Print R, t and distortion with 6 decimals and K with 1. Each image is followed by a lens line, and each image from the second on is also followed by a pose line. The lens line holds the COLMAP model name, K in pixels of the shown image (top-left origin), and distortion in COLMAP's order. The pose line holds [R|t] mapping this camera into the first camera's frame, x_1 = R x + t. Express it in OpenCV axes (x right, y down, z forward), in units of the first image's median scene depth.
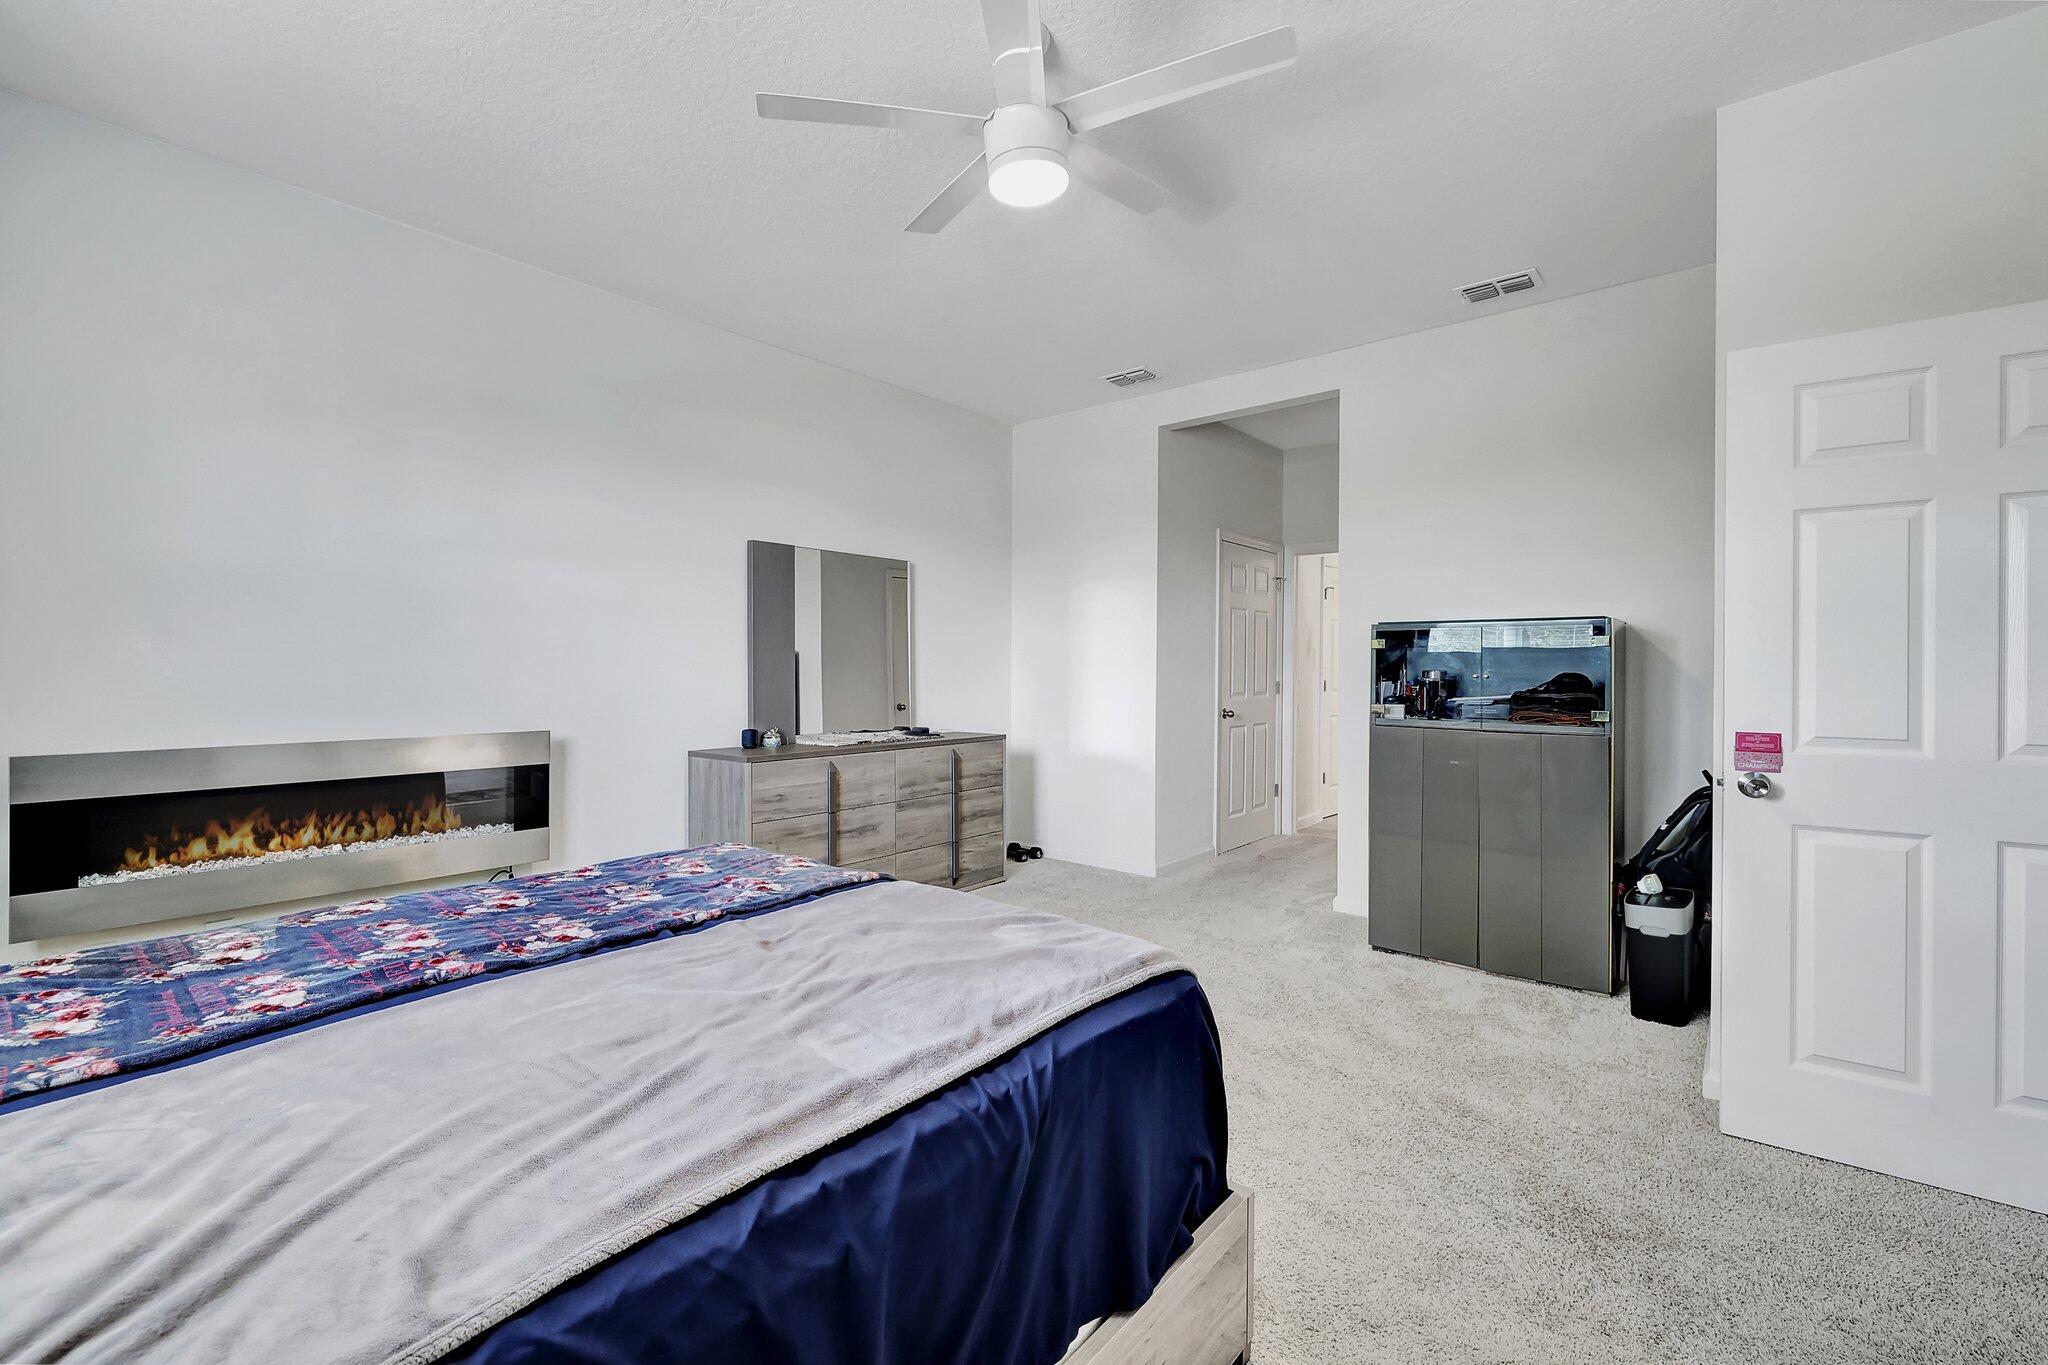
lens RADIAL K [[843.8, 0, 1017.0], [0, 843.8, 668.6], [0, 0, 1]] dist [0.005037, 0.000331]
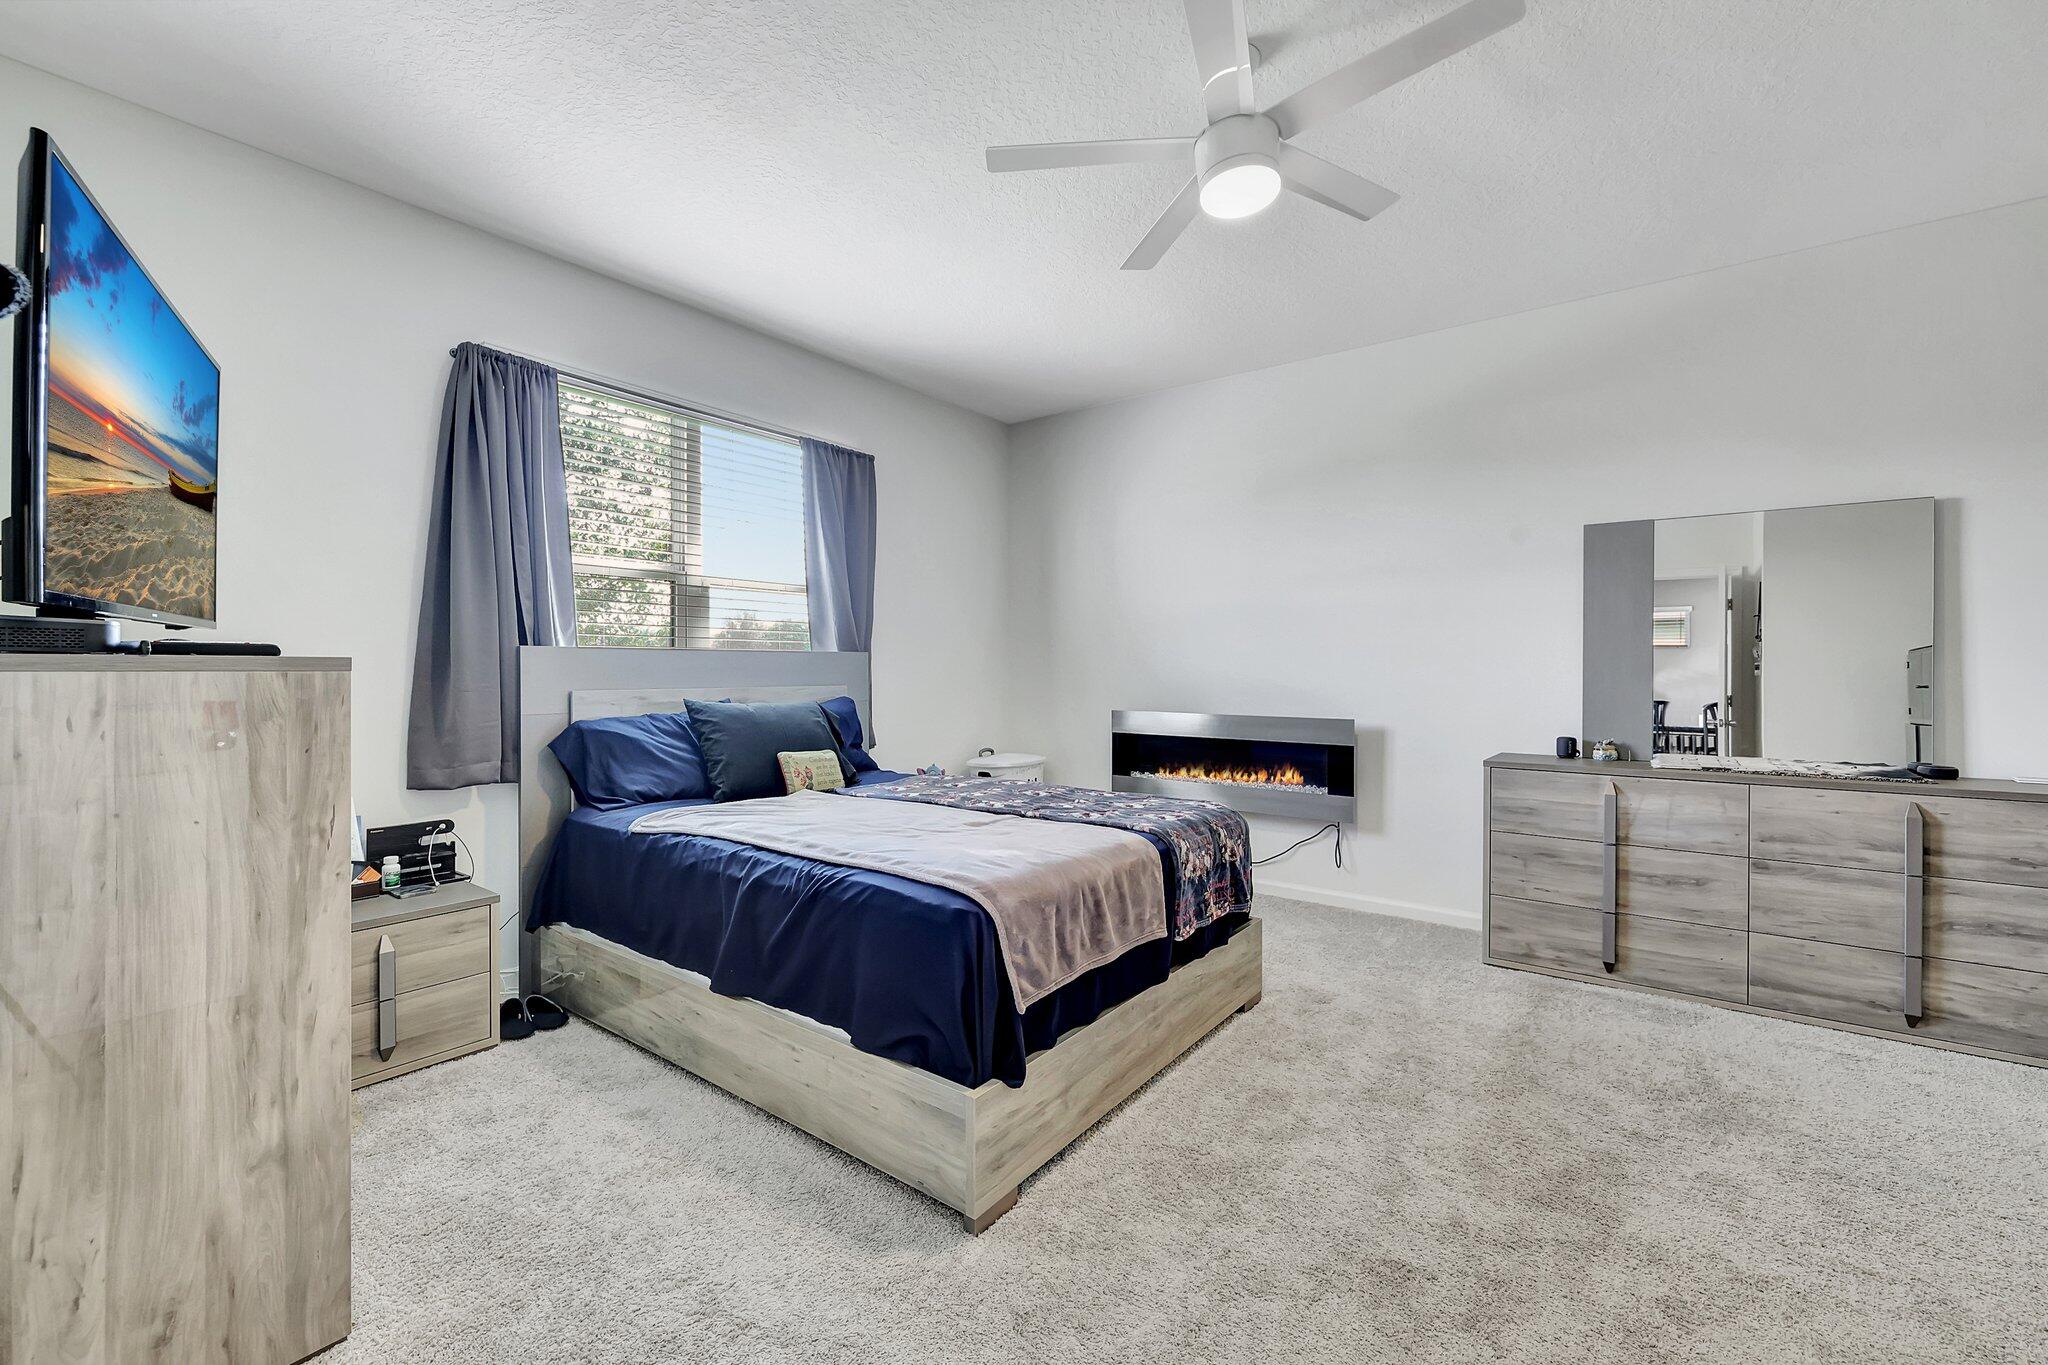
lens RADIAL K [[843.8, 0, 1024.1], [0, 843.8, 672.3], [0, 0, 1]] dist [0.005037, 0.000331]
pose [[0.062495, 0.001058, -0.998045, 0.533754], [-0.000311, 0.999999, 0.001041, 0.002220], [0.998045, 0.000246, 0.062496, 0.356134]]
